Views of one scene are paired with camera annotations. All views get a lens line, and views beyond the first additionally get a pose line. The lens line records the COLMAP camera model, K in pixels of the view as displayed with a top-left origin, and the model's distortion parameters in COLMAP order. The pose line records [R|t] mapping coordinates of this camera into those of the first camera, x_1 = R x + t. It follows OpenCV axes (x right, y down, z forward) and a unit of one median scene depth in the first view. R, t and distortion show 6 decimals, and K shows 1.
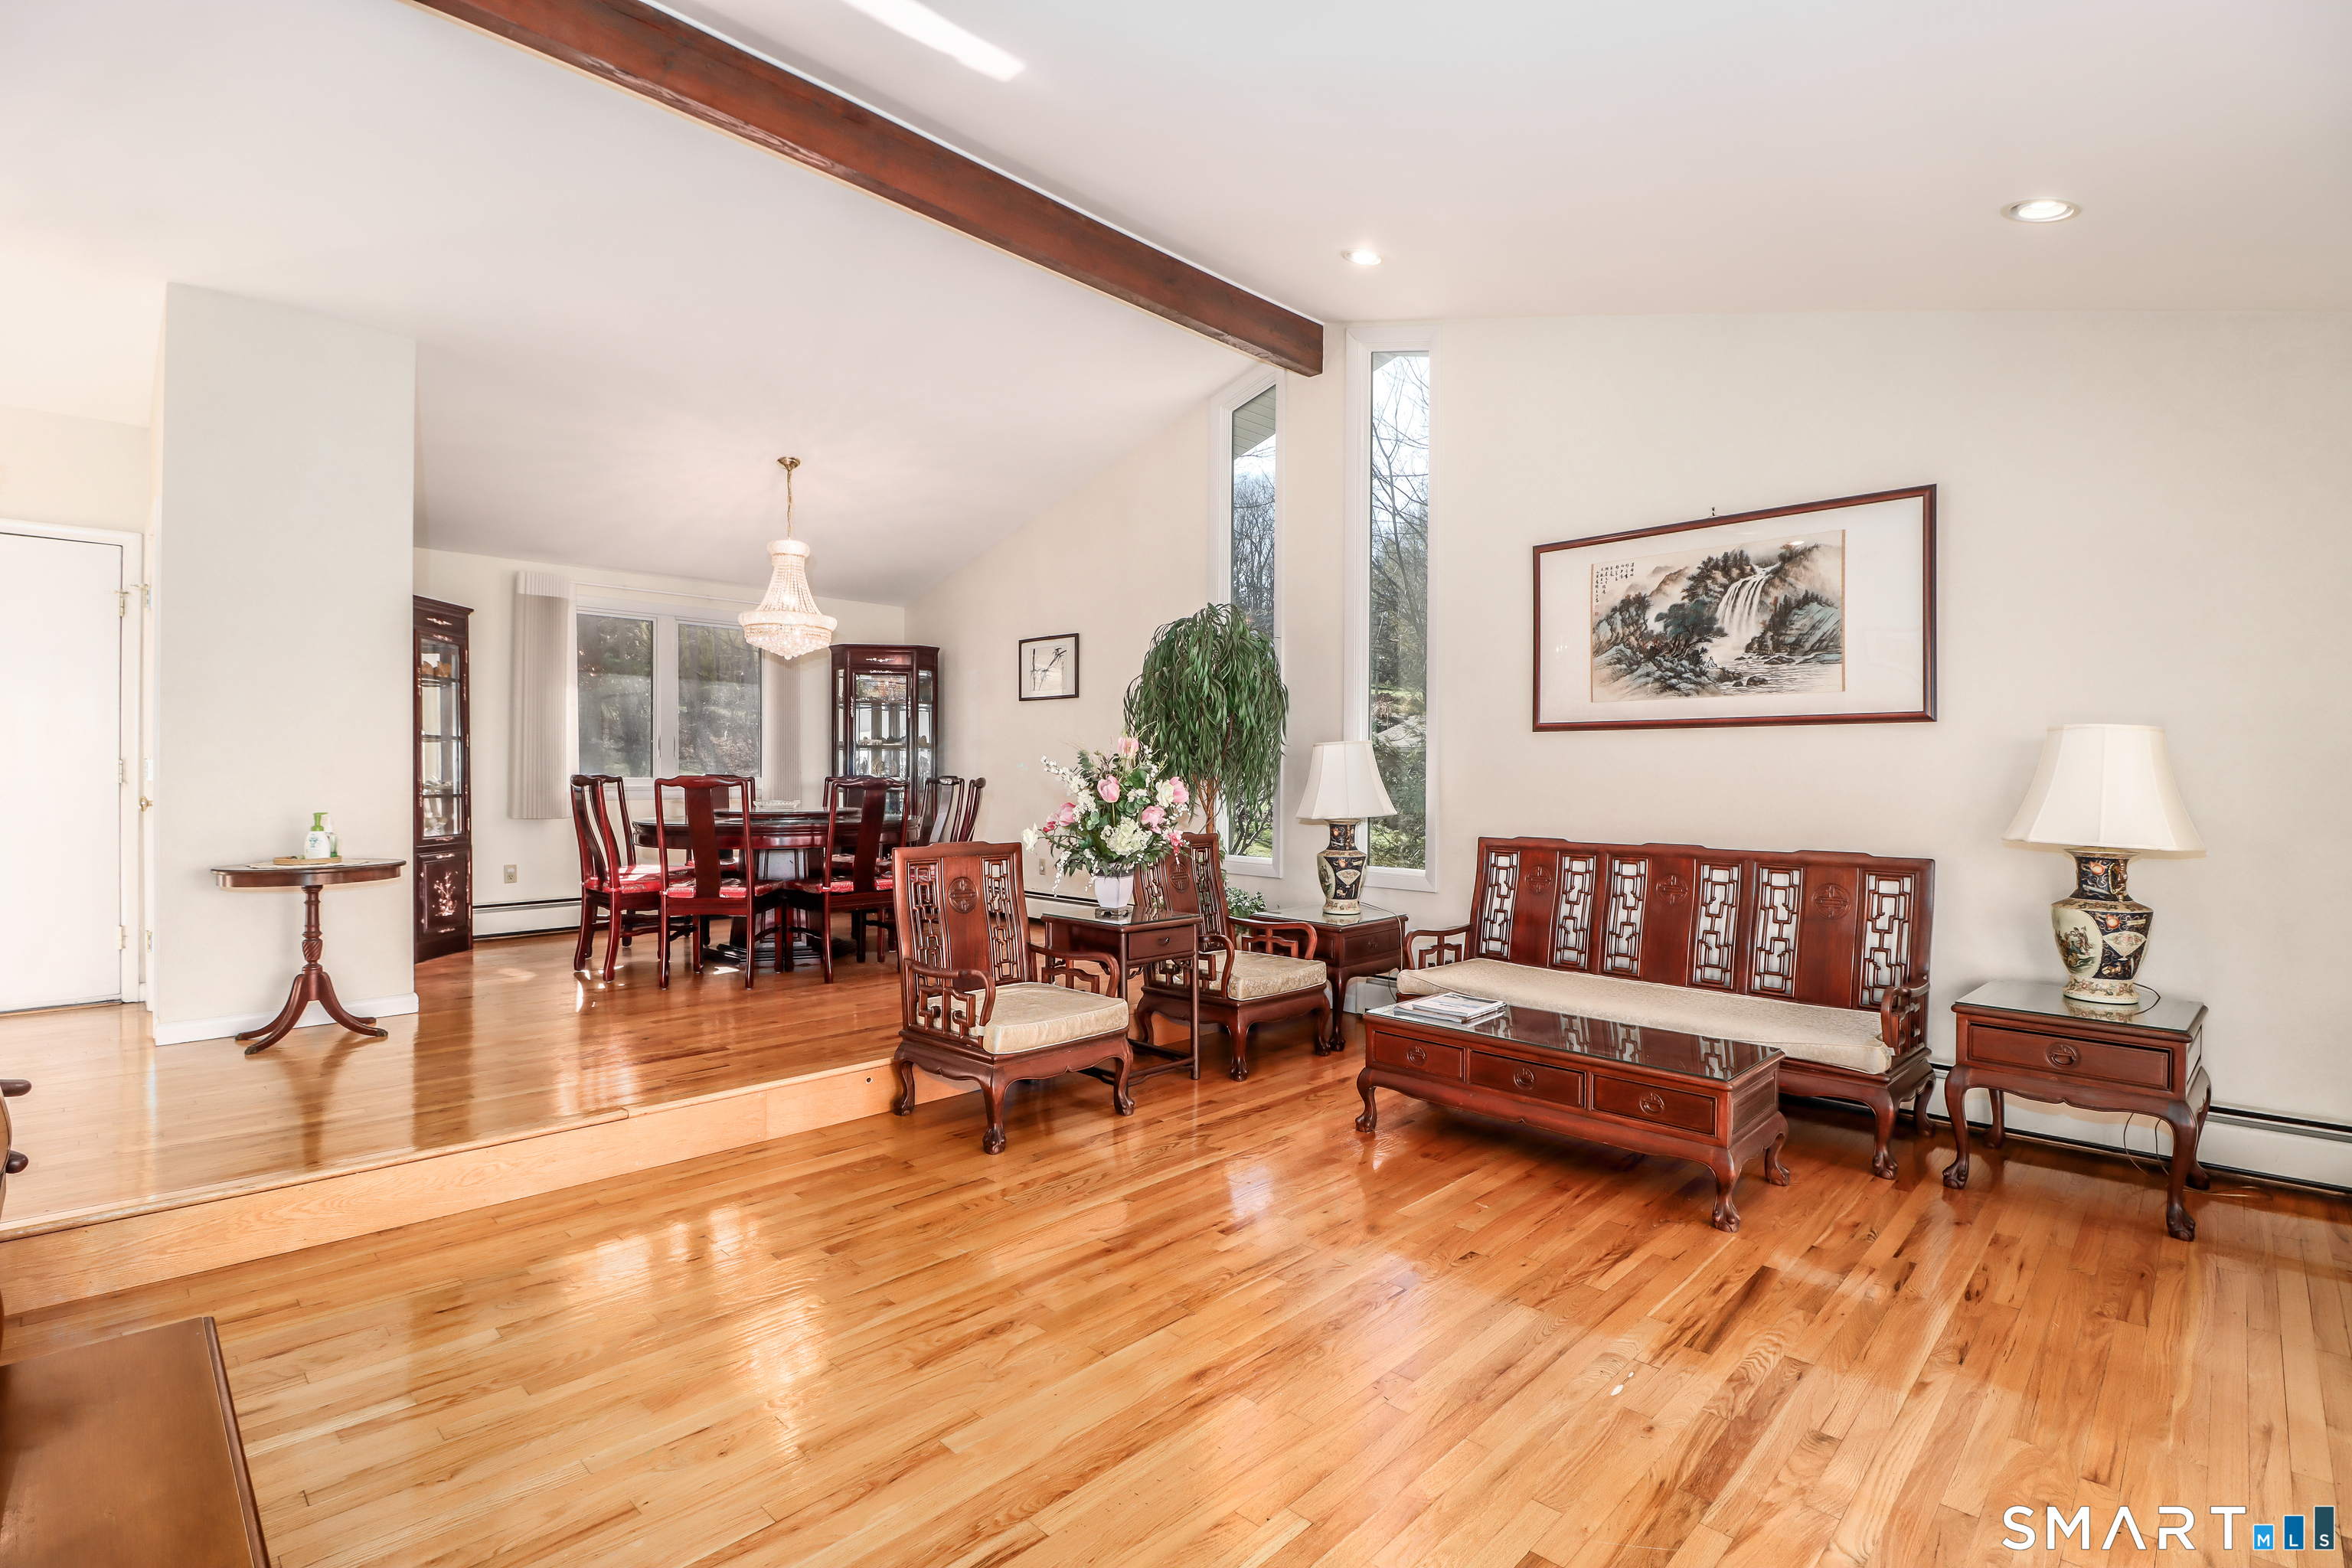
lens RADIAL K [[1086.3, 0, 1174.7], [0, 1086.3, 787.0], [0, 0, 1]] dist [0.000488, -0.007513]
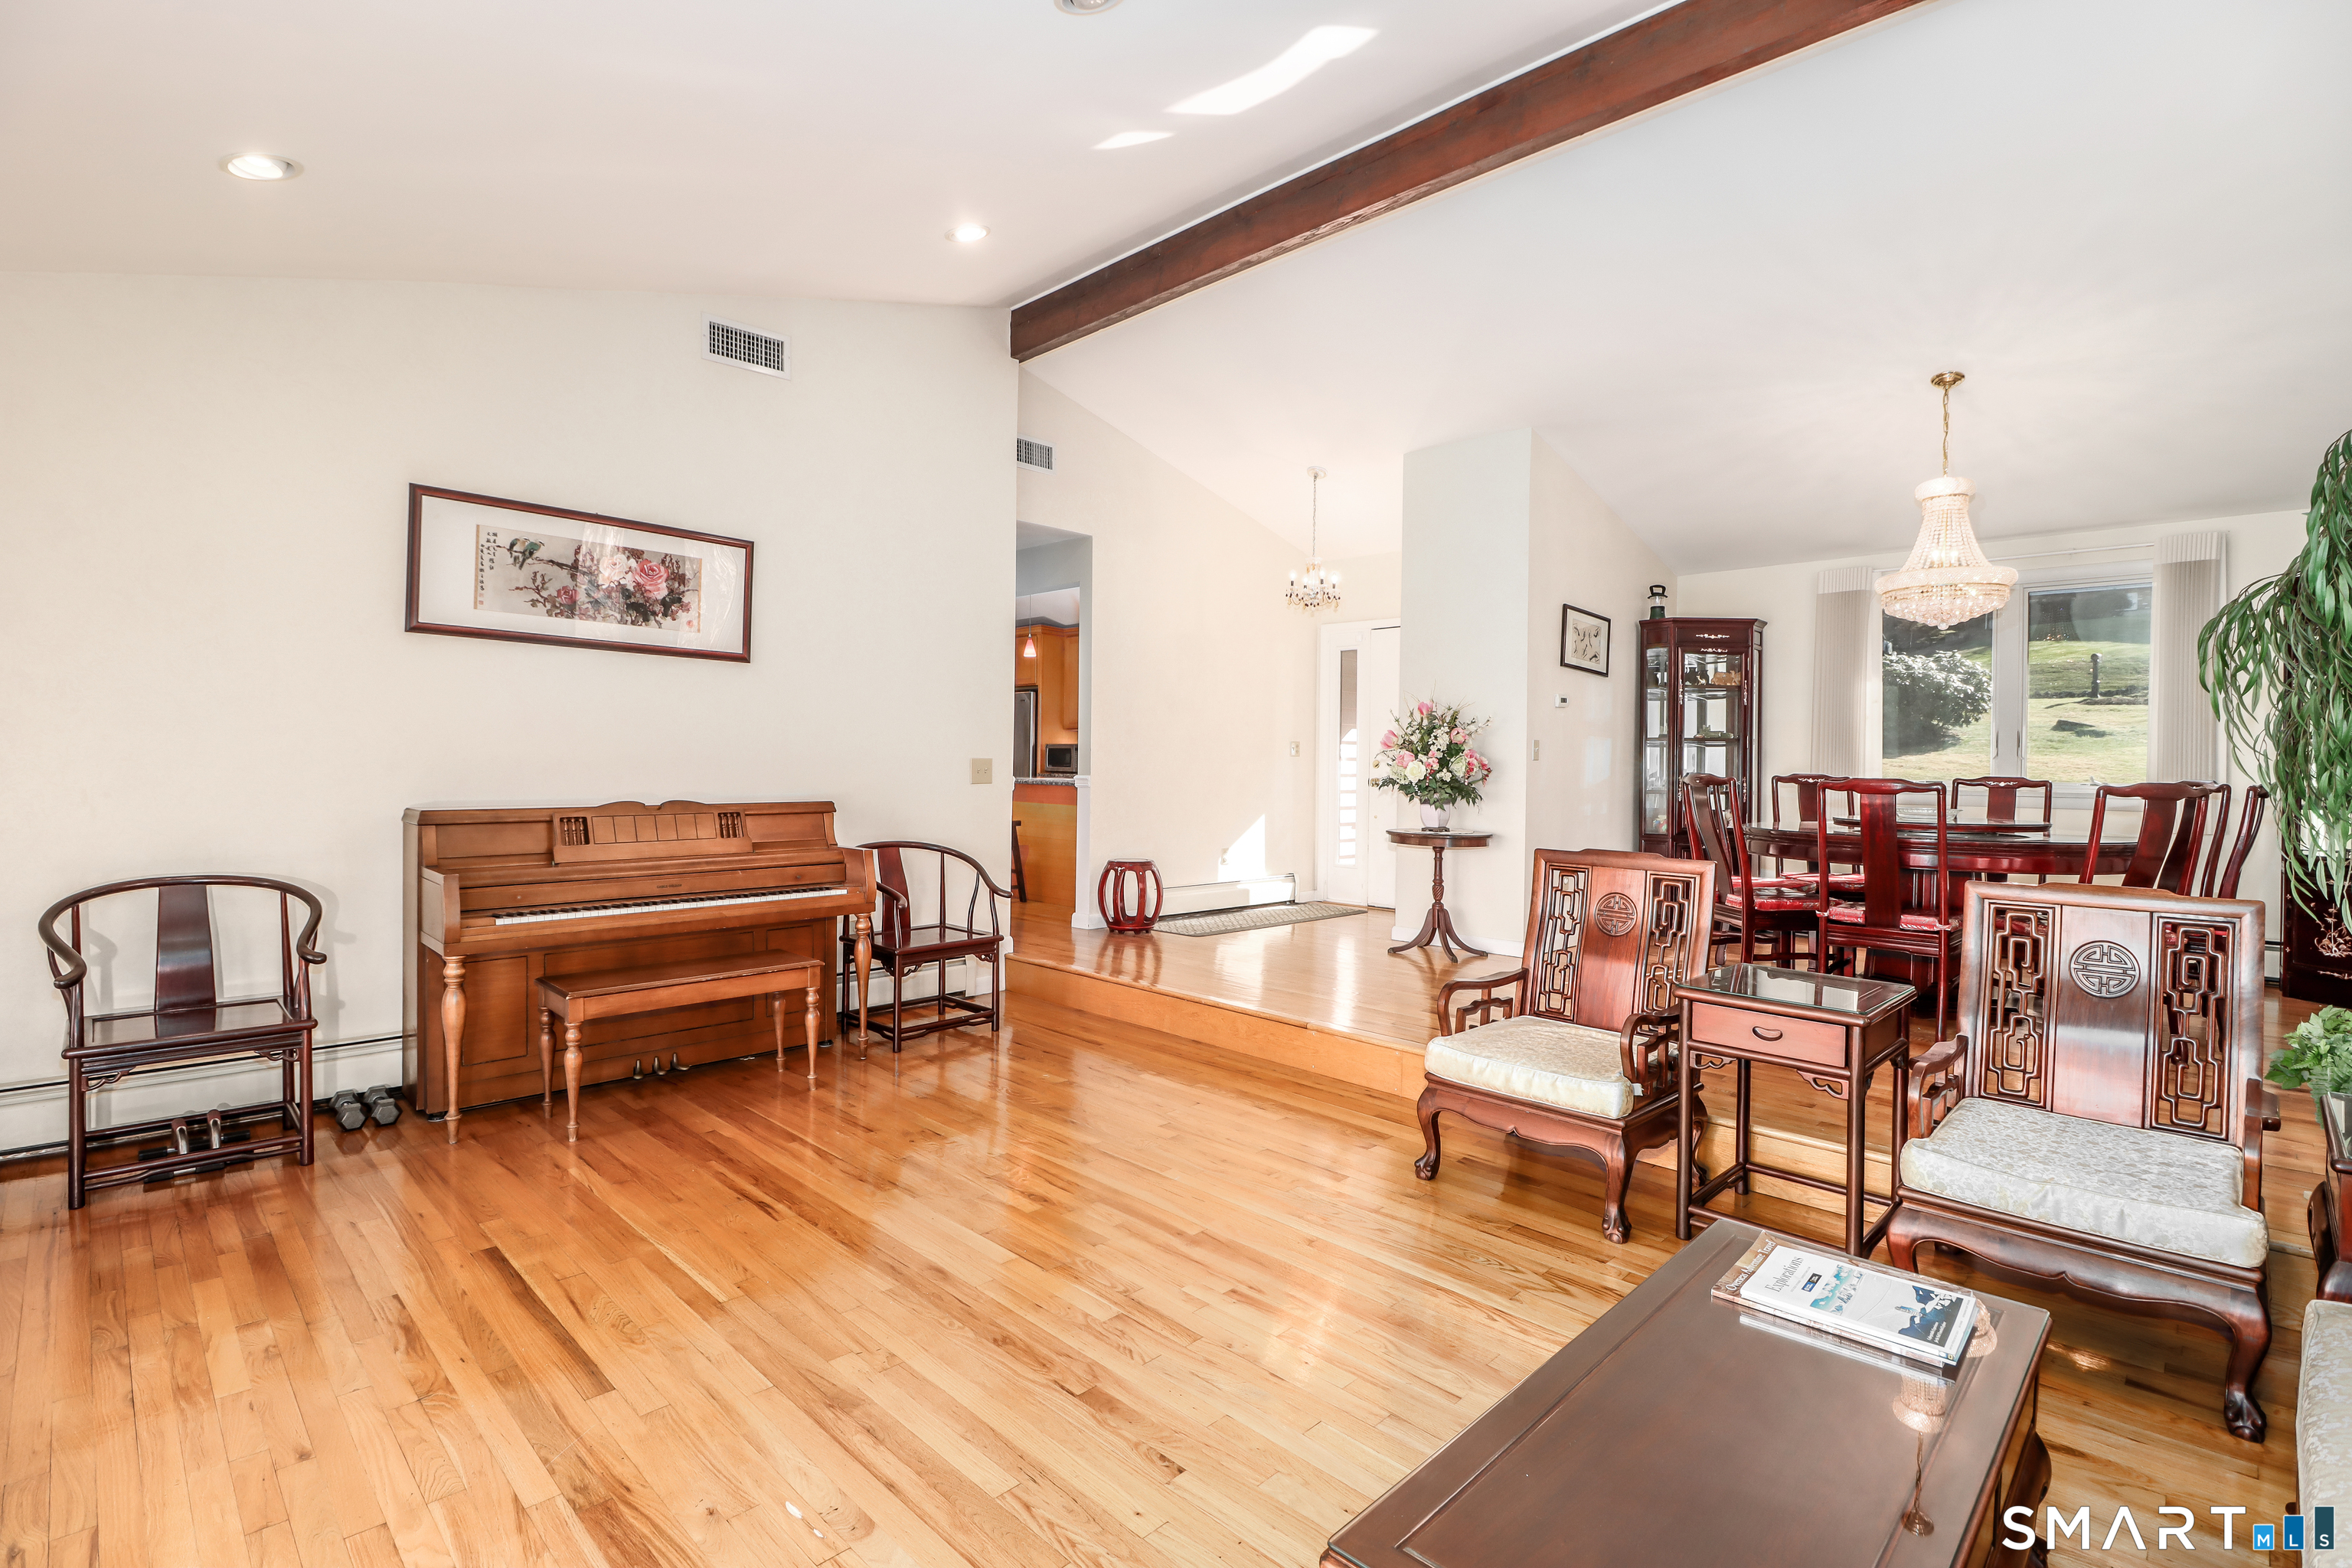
lens RADIAL K [[1086.3, 0, 1171.1], [0, 1086.3, 766.9], [0, 0, 1]] dist [0.000488, -0.007513]
pose [[-0.010394, -0.003598, -0.999940, 0.434198], [-0.028157, 0.999598, -0.003304, 0.000576], [0.999549, 0.028121, -0.010491, 0.457354]]
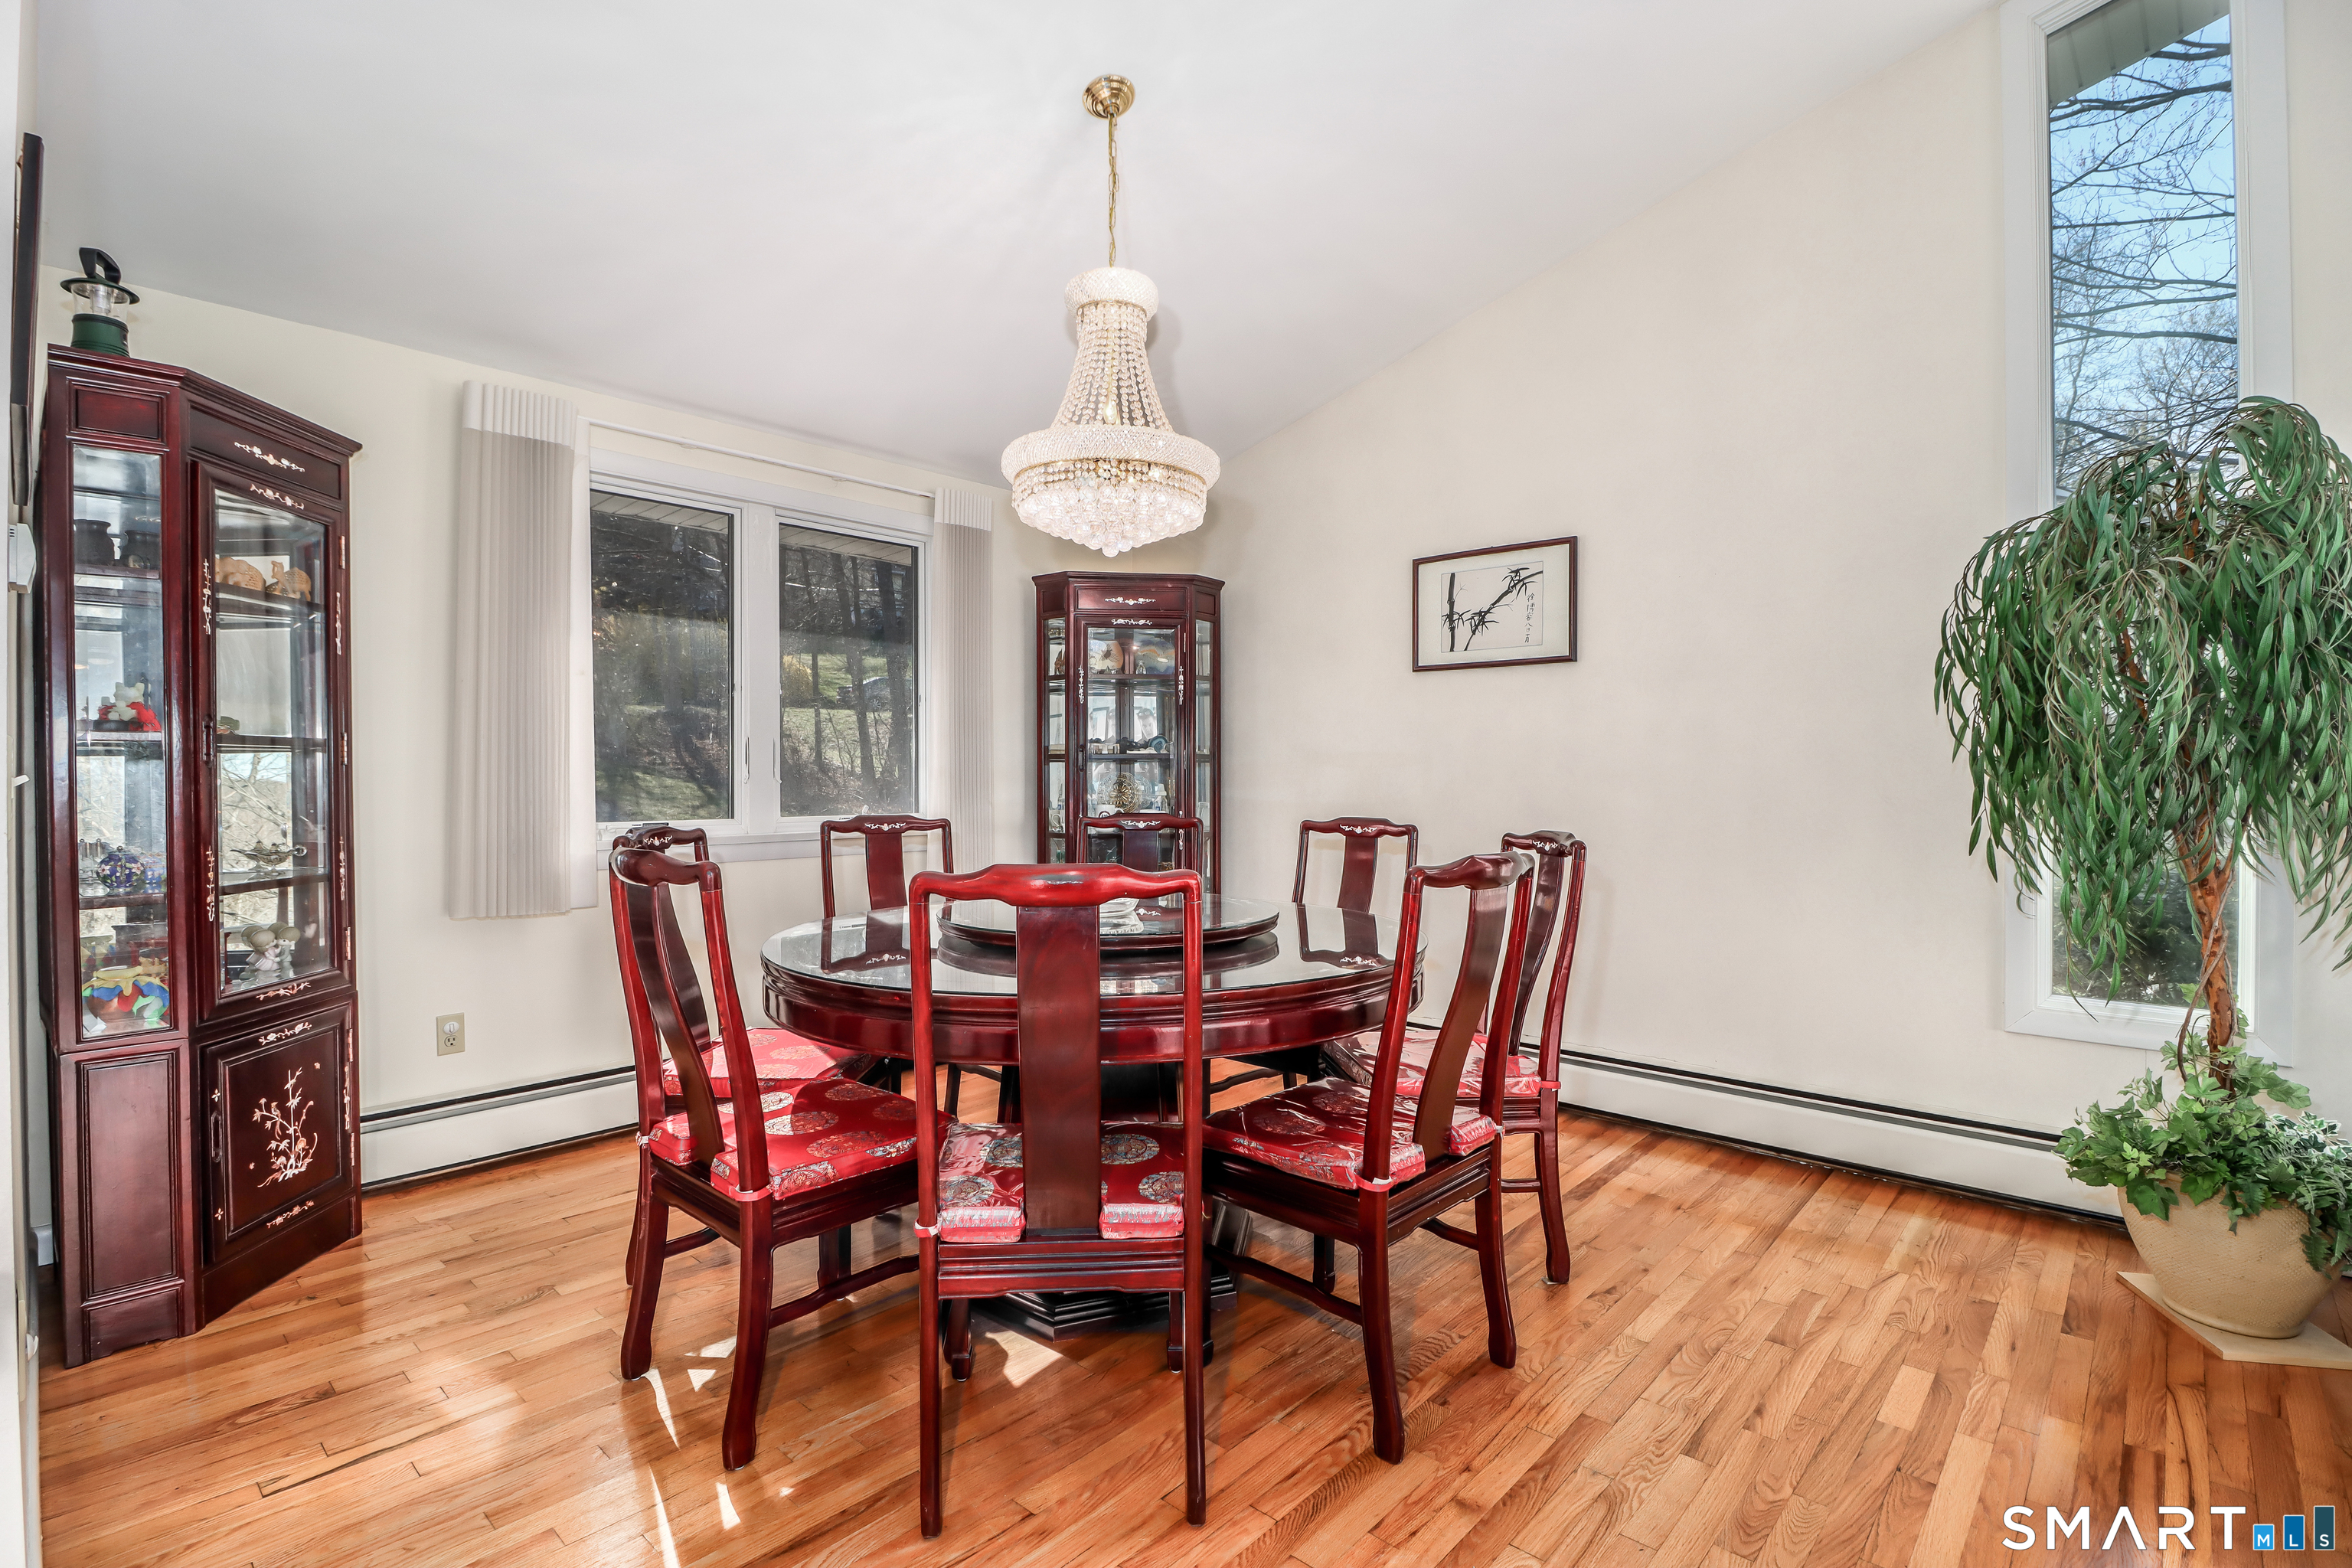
lens RADIAL K [[1086.3, 0, 1163.8], [0, 1086.3, 786.7], [0, 0, 1]] dist [0.000488, -0.007513]
pose [[0.999722, -0.001563, 0.023522, -0.351032], [0.001575, 0.999999, -0.000494, -0.028532], [-0.023522, 0.000531, 0.999723, 0.584721]]
